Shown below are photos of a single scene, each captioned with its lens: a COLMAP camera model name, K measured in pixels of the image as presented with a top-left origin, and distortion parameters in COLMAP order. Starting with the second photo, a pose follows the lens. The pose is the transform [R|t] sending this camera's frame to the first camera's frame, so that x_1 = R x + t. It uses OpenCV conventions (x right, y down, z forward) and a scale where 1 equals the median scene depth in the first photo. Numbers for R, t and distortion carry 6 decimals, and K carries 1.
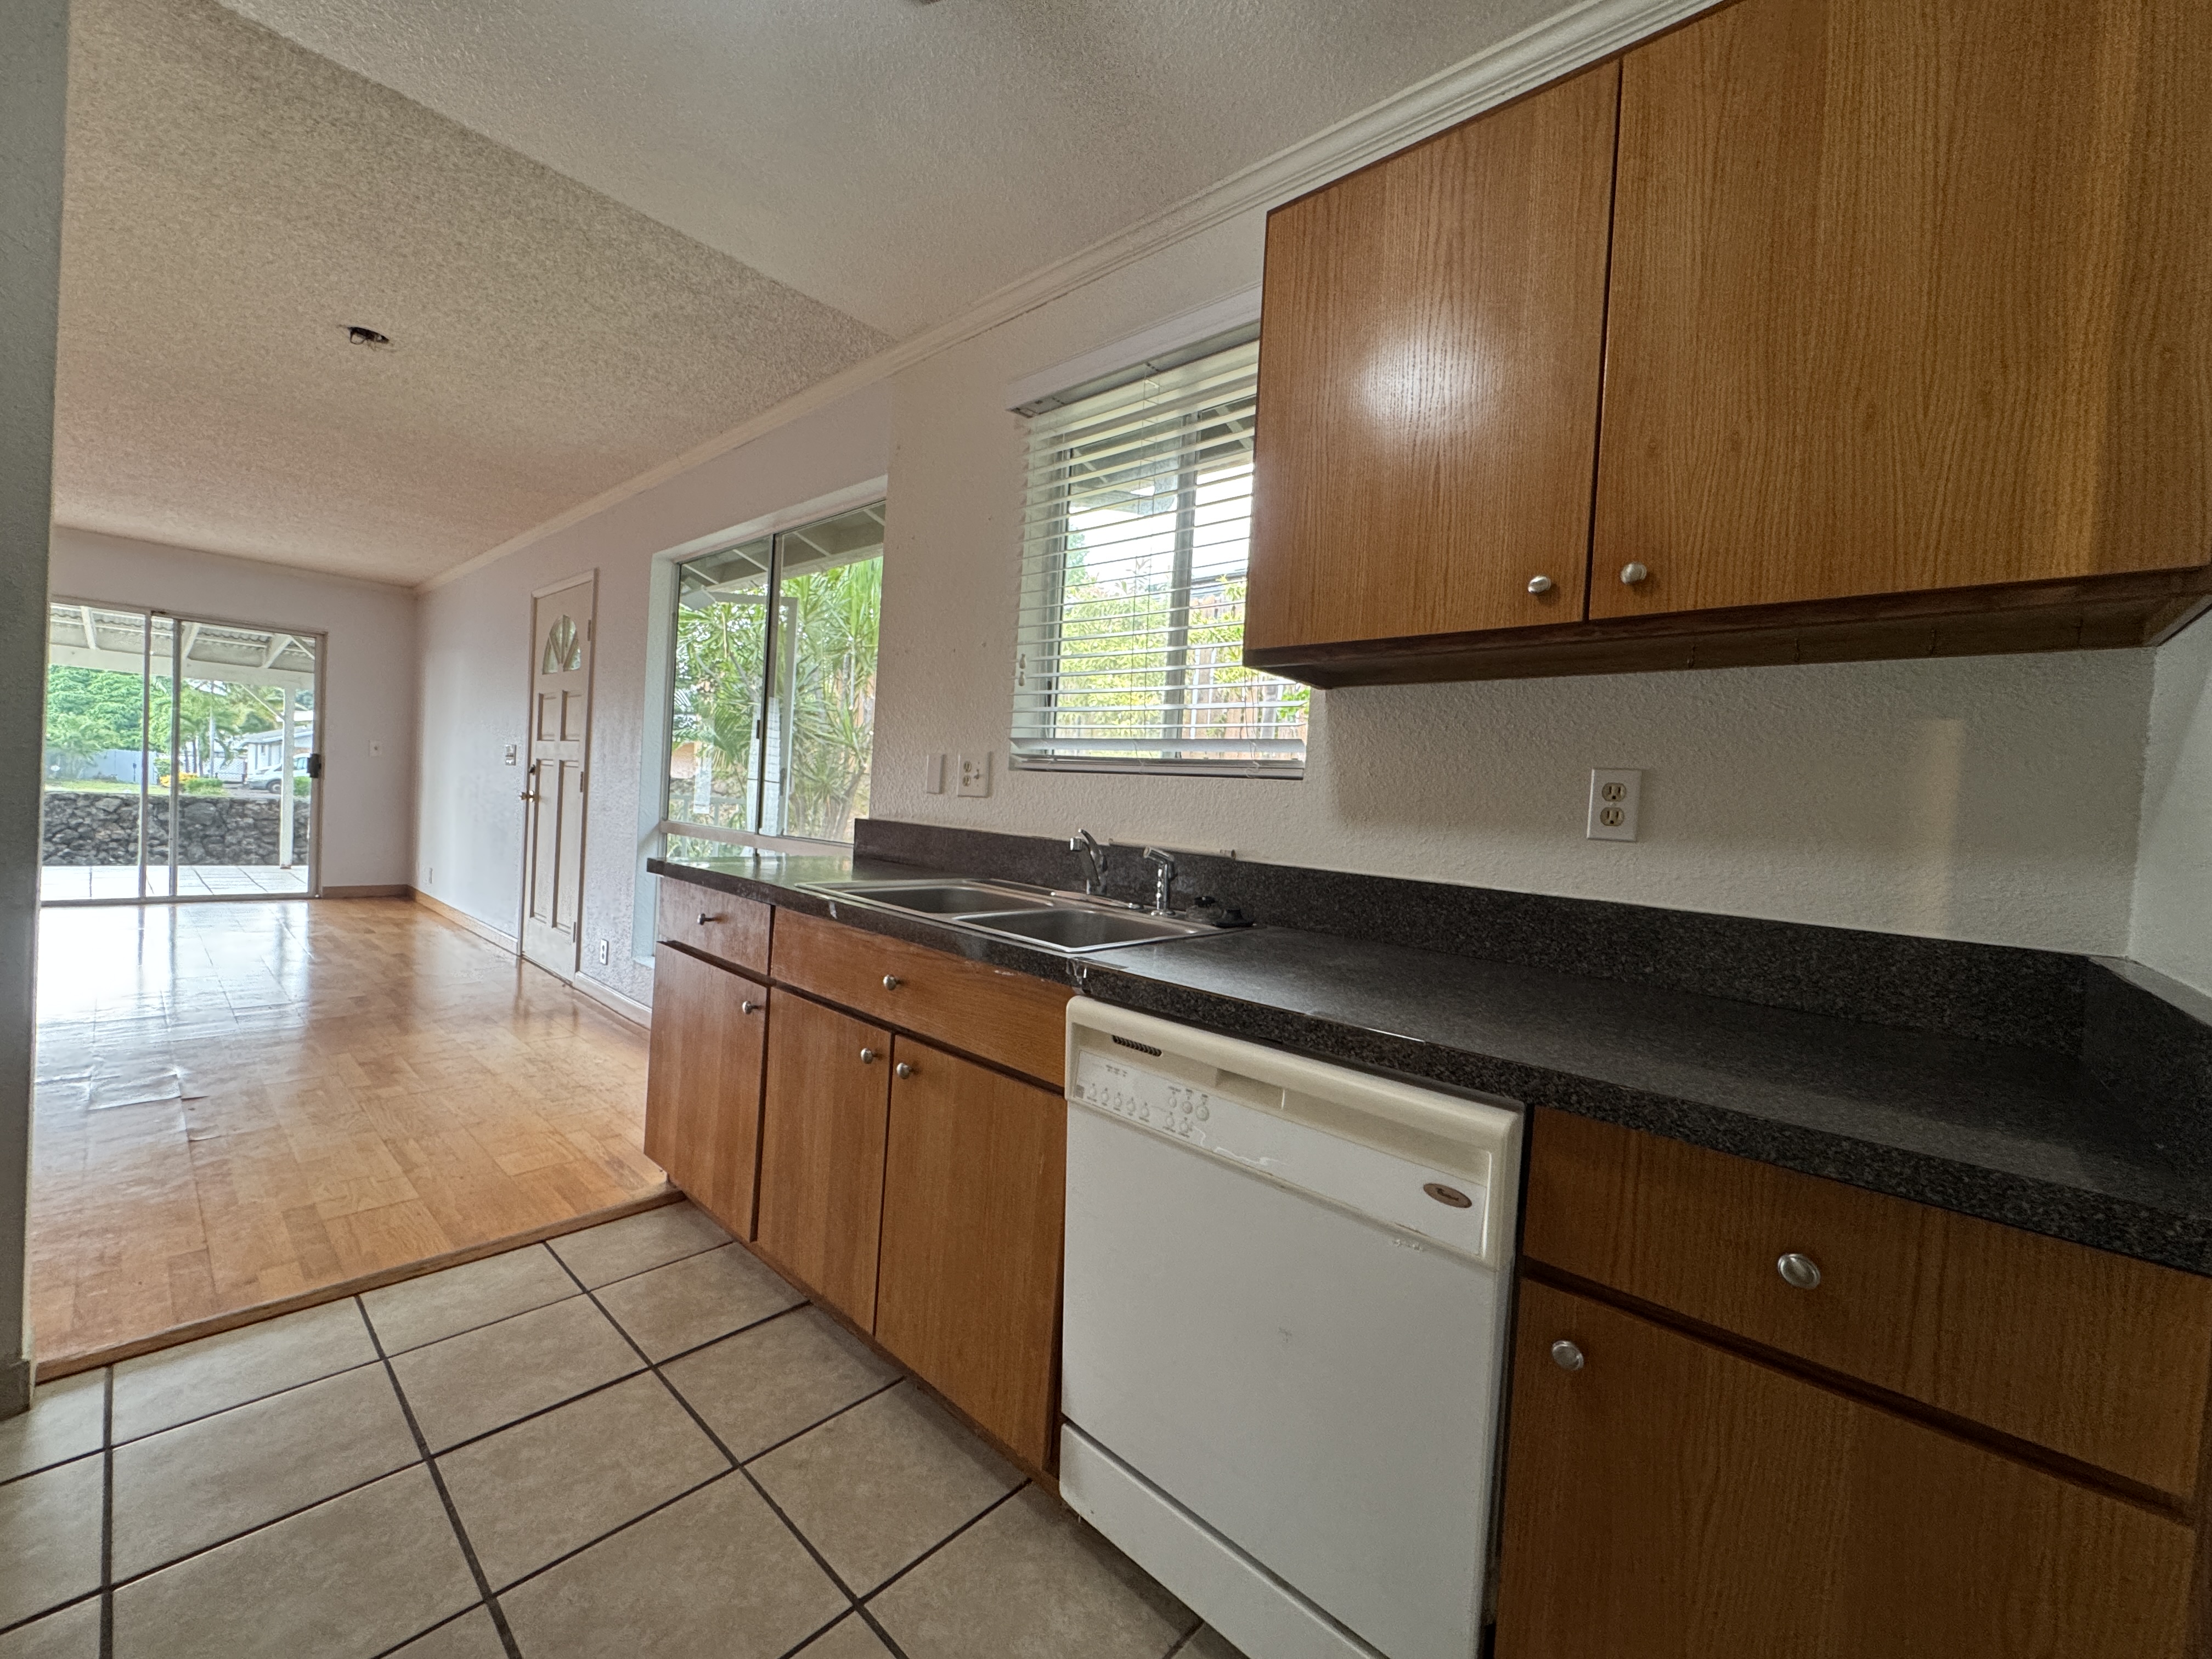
lens RADIAL K [[887.6, 0, 1105.2], [0, 887.6, 829.8], [0, 0, 1]] dist [-0.004263, -0.000231]
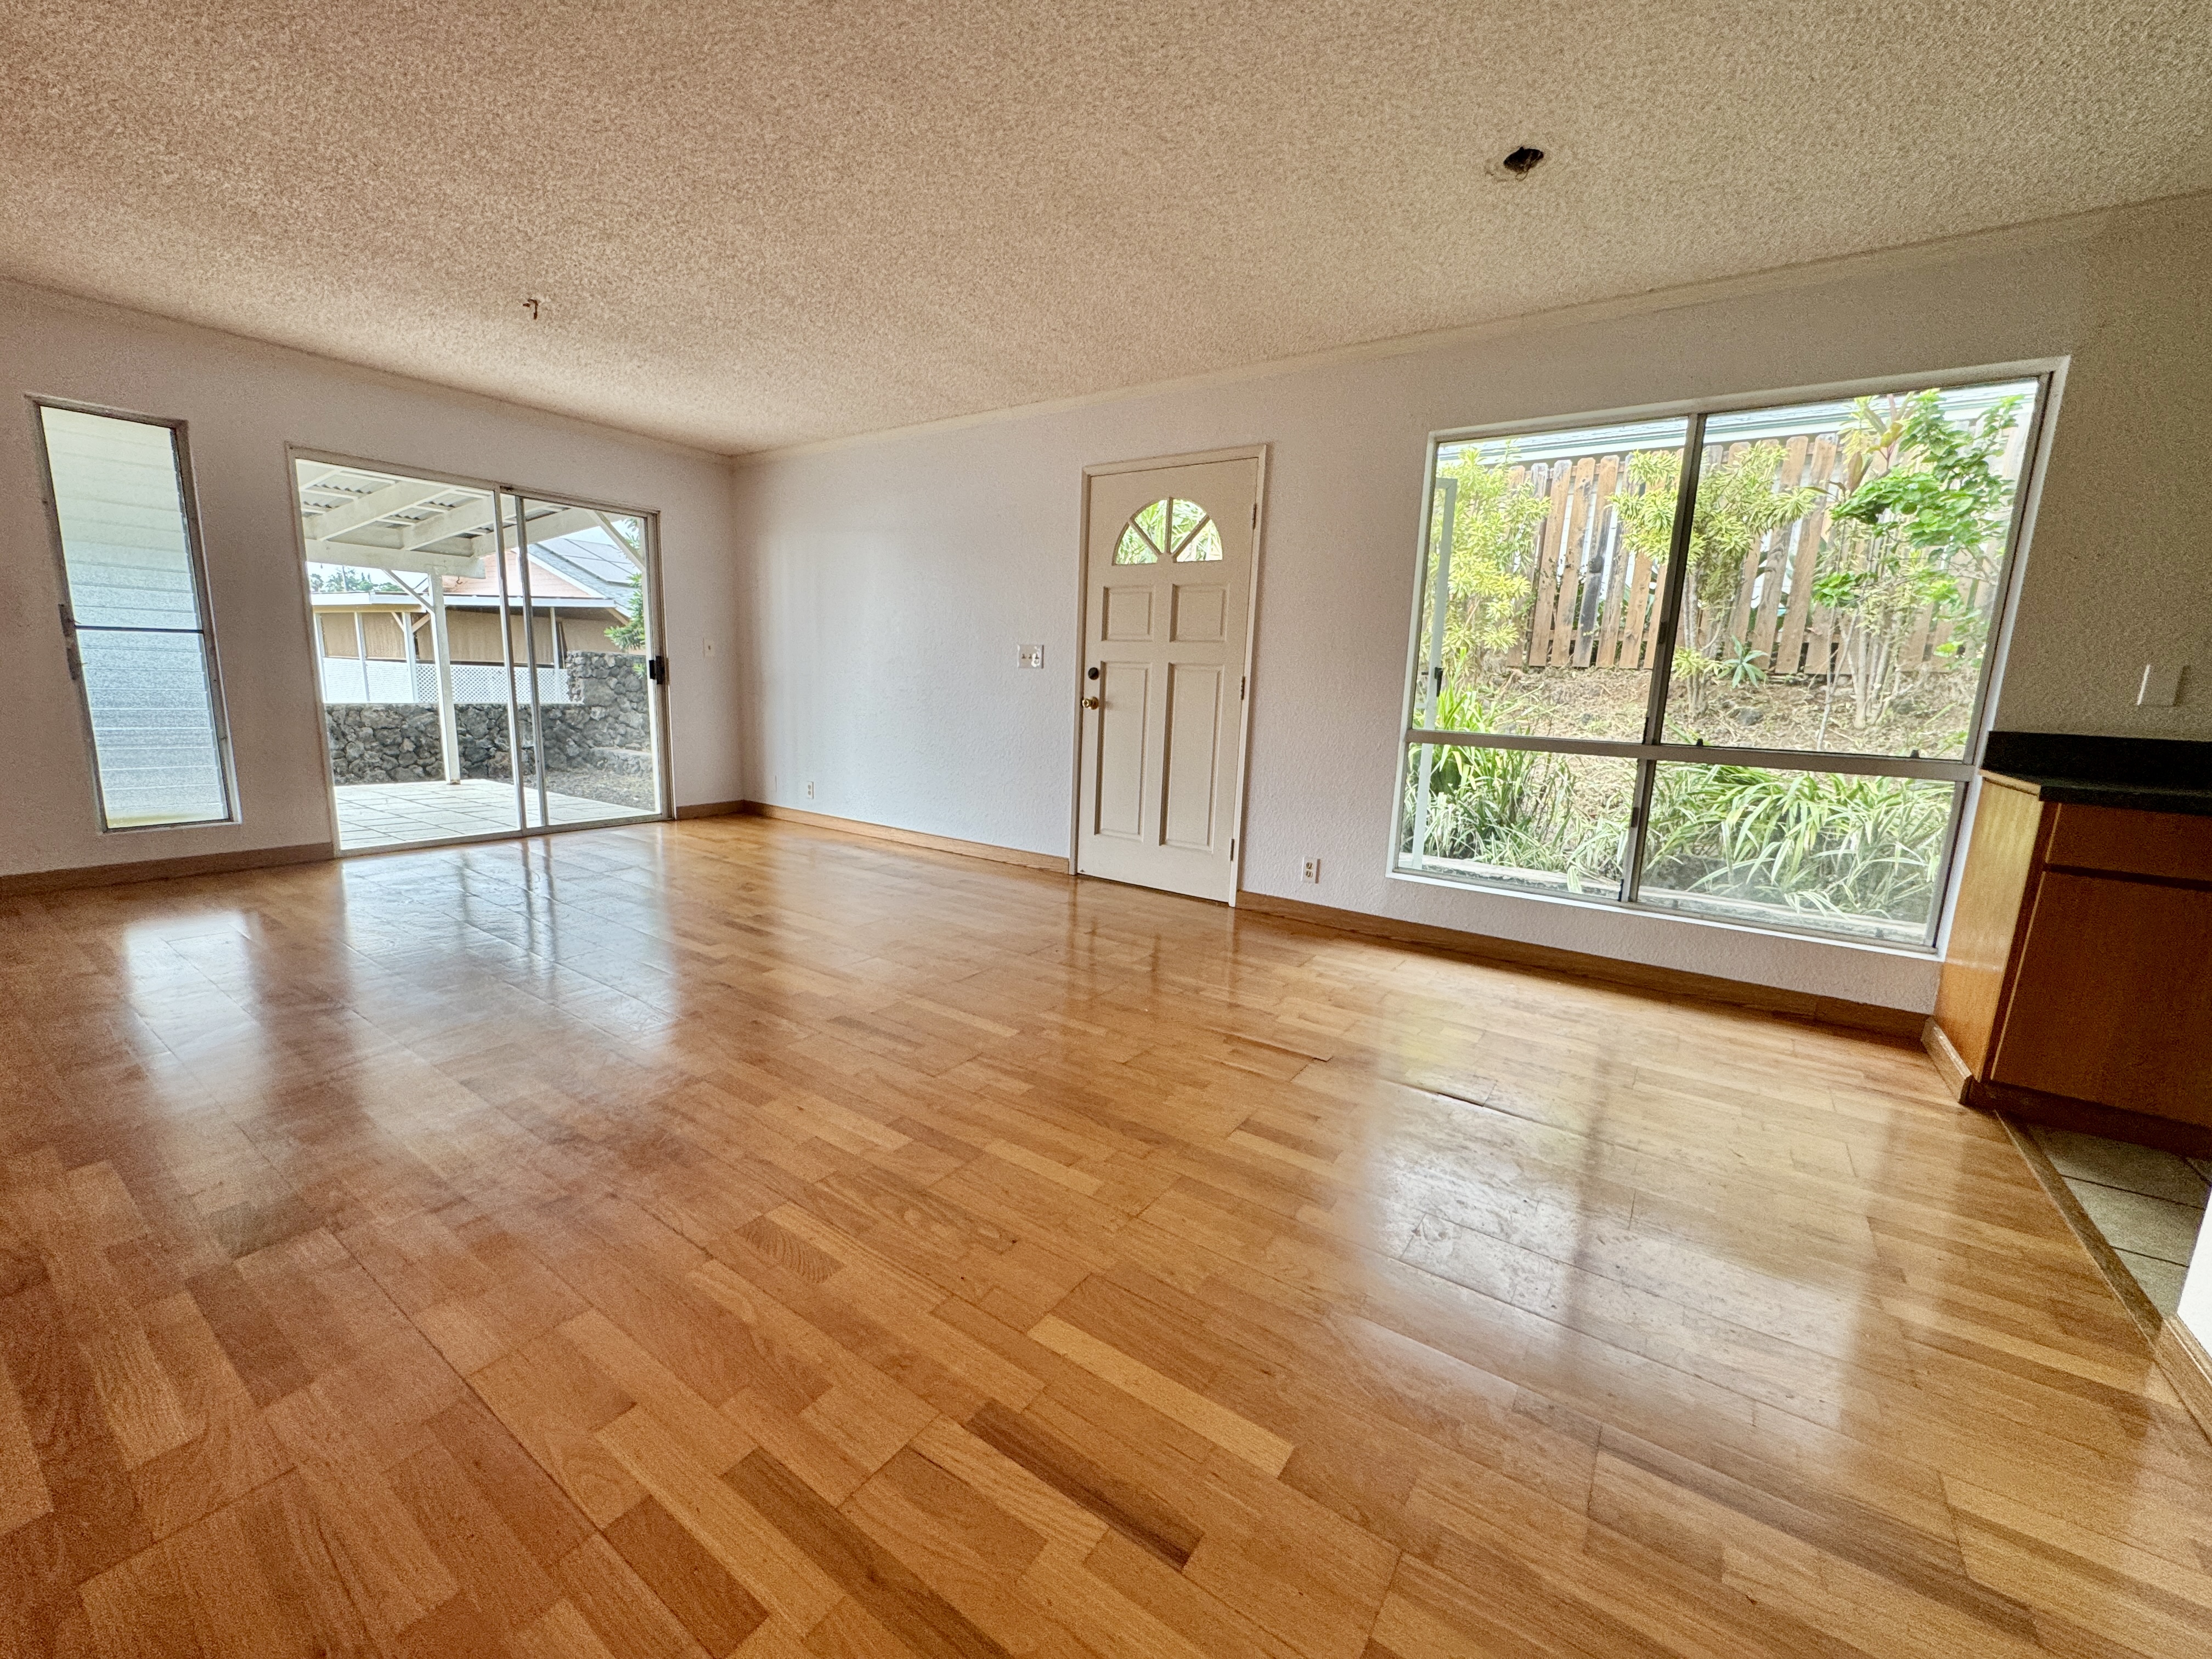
lens RADIAL K [[887.6, 0, 1102.5], [0, 887.6, 824.3], [0, 0, 1]] dist [-0.004263, -0.000231]
pose [[0.991677, -0.049131, 0.119010, -0.571405], [0.031775, 0.989130, 0.143572, -0.033834], [-0.124771, -0.138595, 0.982458, 0.062955]]
